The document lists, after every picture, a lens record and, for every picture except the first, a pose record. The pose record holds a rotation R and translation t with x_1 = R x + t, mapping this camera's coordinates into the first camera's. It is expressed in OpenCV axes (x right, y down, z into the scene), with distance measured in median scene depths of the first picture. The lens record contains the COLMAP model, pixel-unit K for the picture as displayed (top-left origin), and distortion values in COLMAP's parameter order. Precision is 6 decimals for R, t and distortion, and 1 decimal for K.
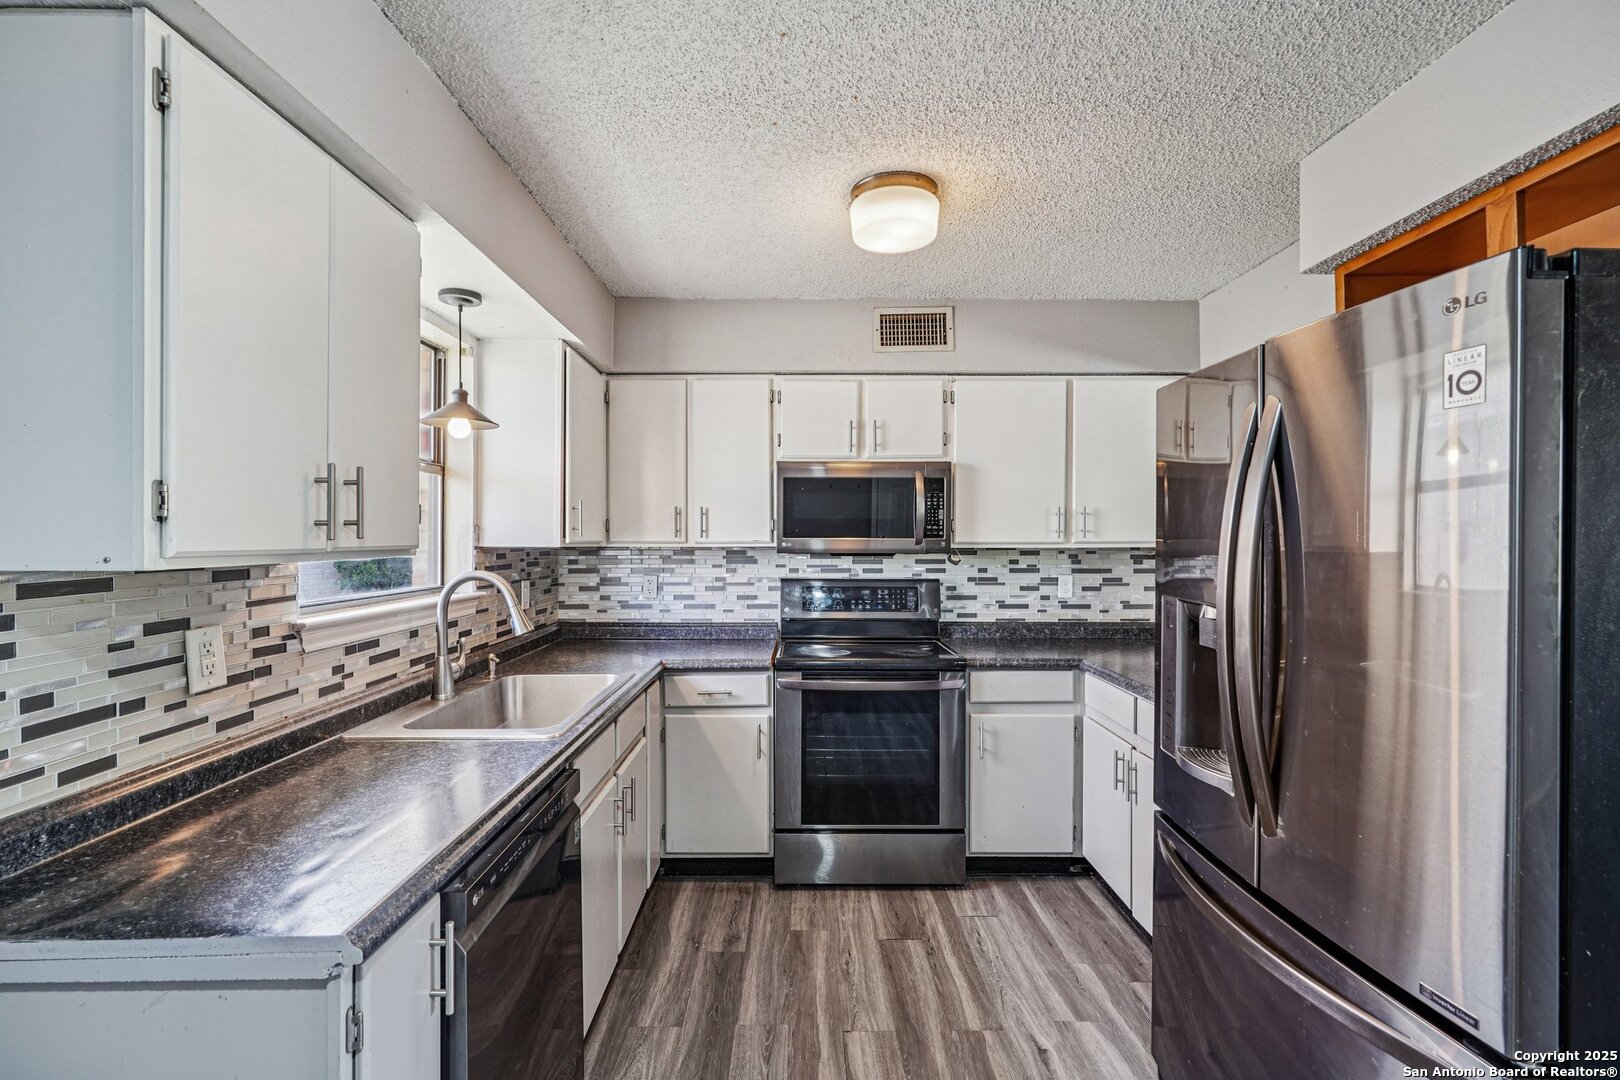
lens RADIAL K [[721.3, 0, 788.2], [0, 721.3, 522.0], [0, 0, 1]] dist [-0.012306, 0.005386]
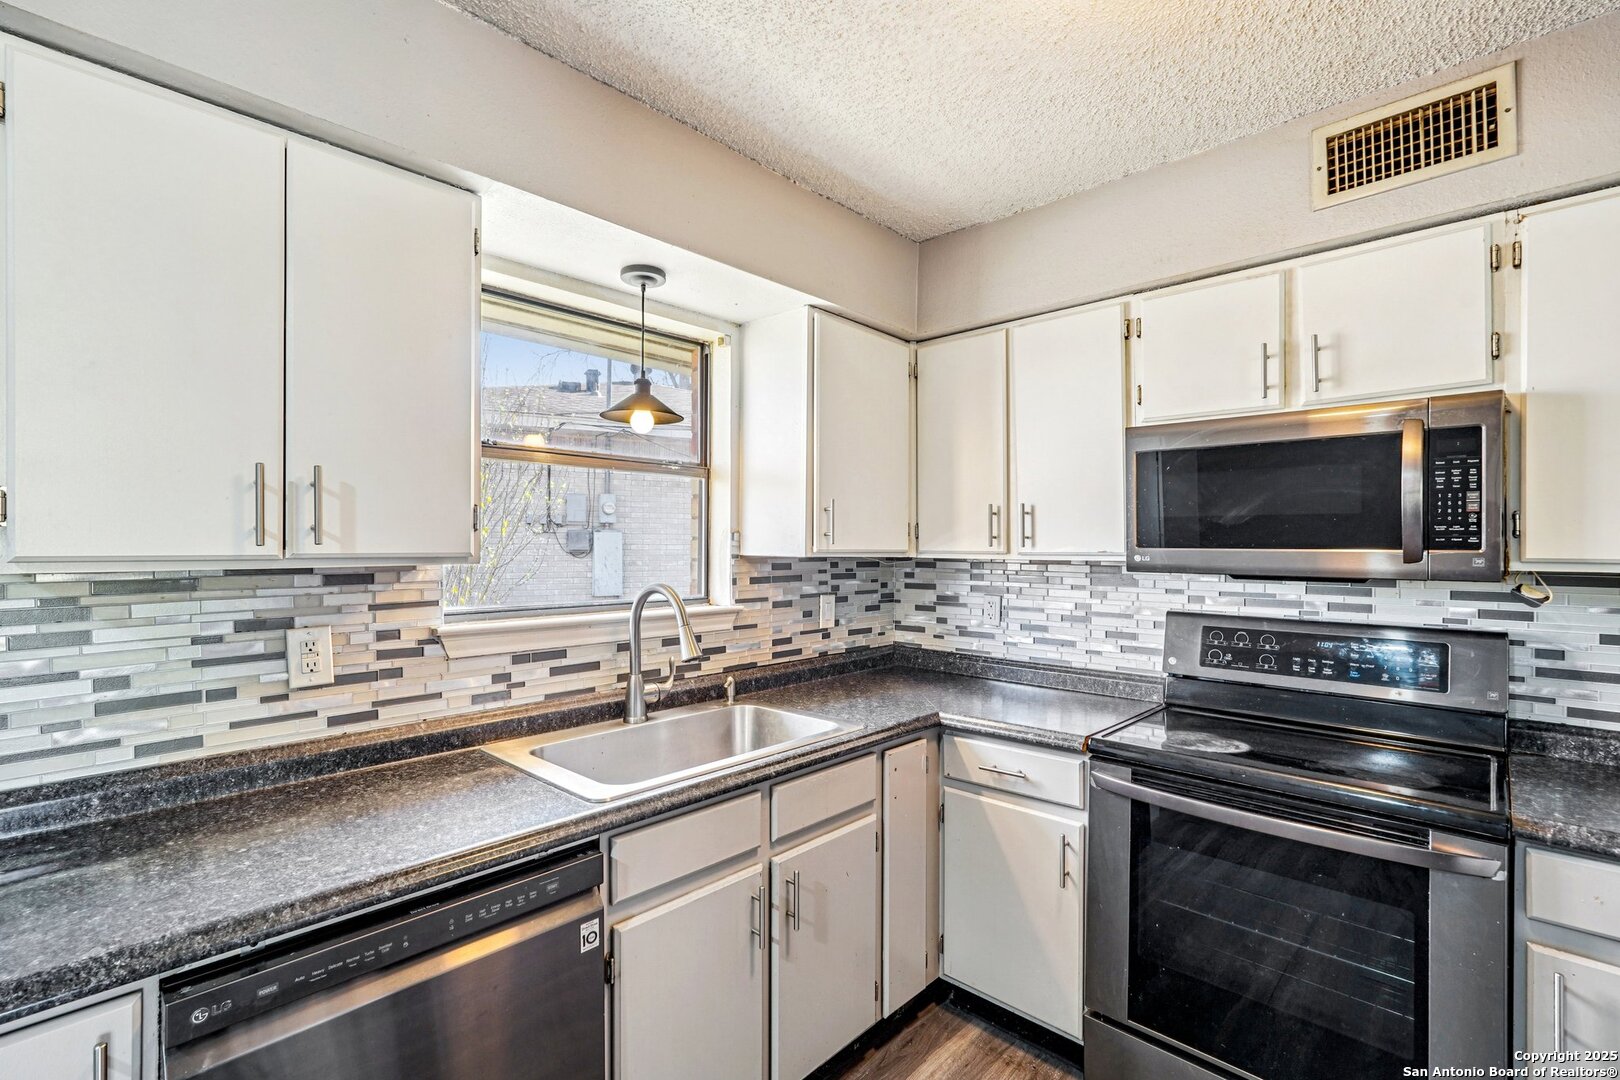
lens RADIAL K [[721.3, 0, 808.0], [0, 721.3, 538.1], [0, 0, 1]] dist [-0.012306, 0.005386]
pose [[0.730477, -0.003132, -0.682931, 0.231949], [0.009533, 0.999939, 0.005611, 0.007800], [0.682871, -0.010609, 0.730462, 0.369283]]
